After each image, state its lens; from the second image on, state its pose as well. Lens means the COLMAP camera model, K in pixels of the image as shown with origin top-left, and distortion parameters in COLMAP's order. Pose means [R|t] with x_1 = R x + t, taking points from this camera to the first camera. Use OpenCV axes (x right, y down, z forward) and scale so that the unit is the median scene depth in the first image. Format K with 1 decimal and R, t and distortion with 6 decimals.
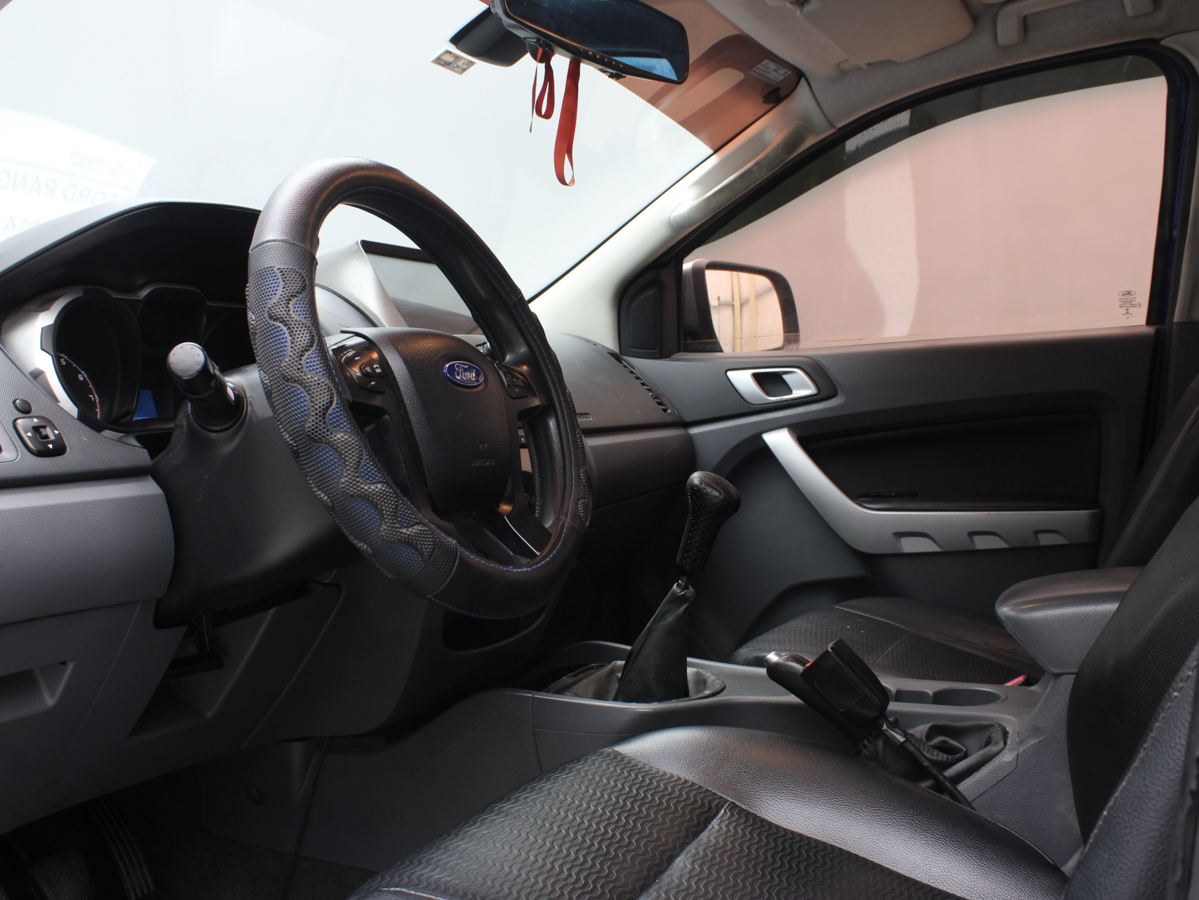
lens RADIAL K [[1173.9, 0, 599.5], [0, 1173.9, 450.0], [0, 0, 1]] dist [-0.153580, 0.111426]
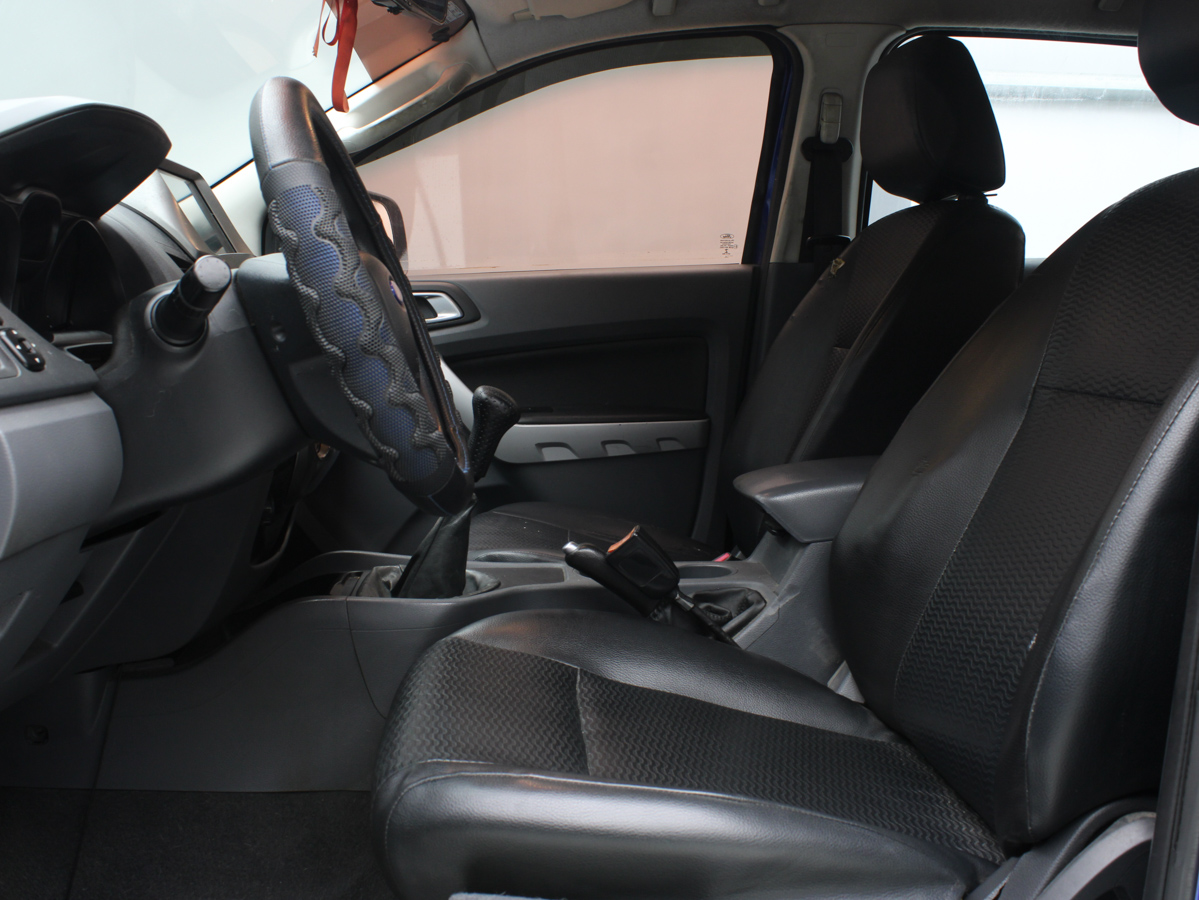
lens RADIAL K [[1173.9, 0, 599.5], [0, 1173.9, 450.0], [0, 0, 1]] dist [-0.153580, 0.111426]
pose [[0.887873, -0.031584, 0.459004, -0.409328], [0.001760, 0.997867, 0.065259, 0.008288], [-0.460086, -0.057134, 0.886034, -0.038135]]
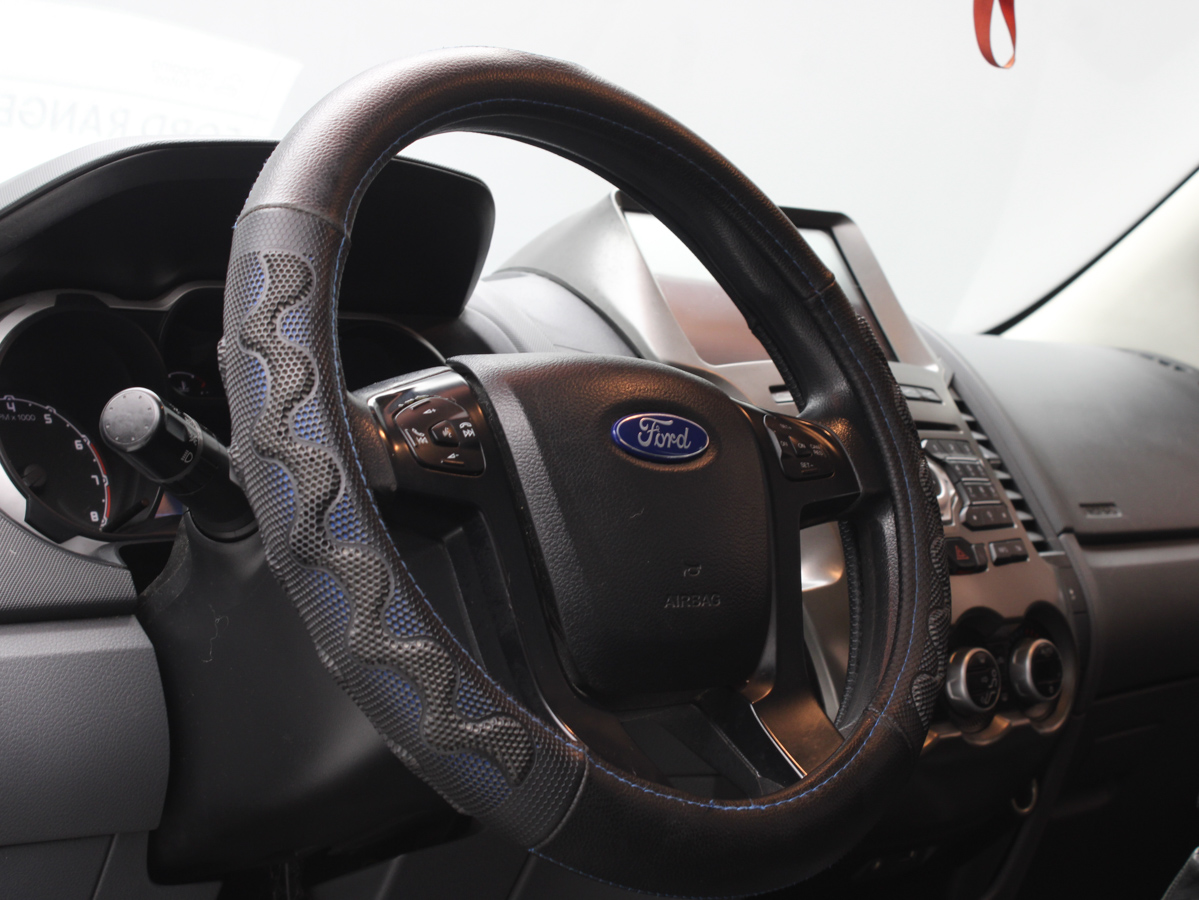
lens RADIAL K [[2174.0, 0, 599.5], [0, 2174.0, 450.0], [0, 0, 1]] dist [-0.020481, -0.072957]
pose [[0.936802, -0.008512, -0.349756, 0.189370], [-0.009987, 0.998646, -0.051054, -0.006881], [0.349717, 0.051320, 0.935449, 0.050461]]
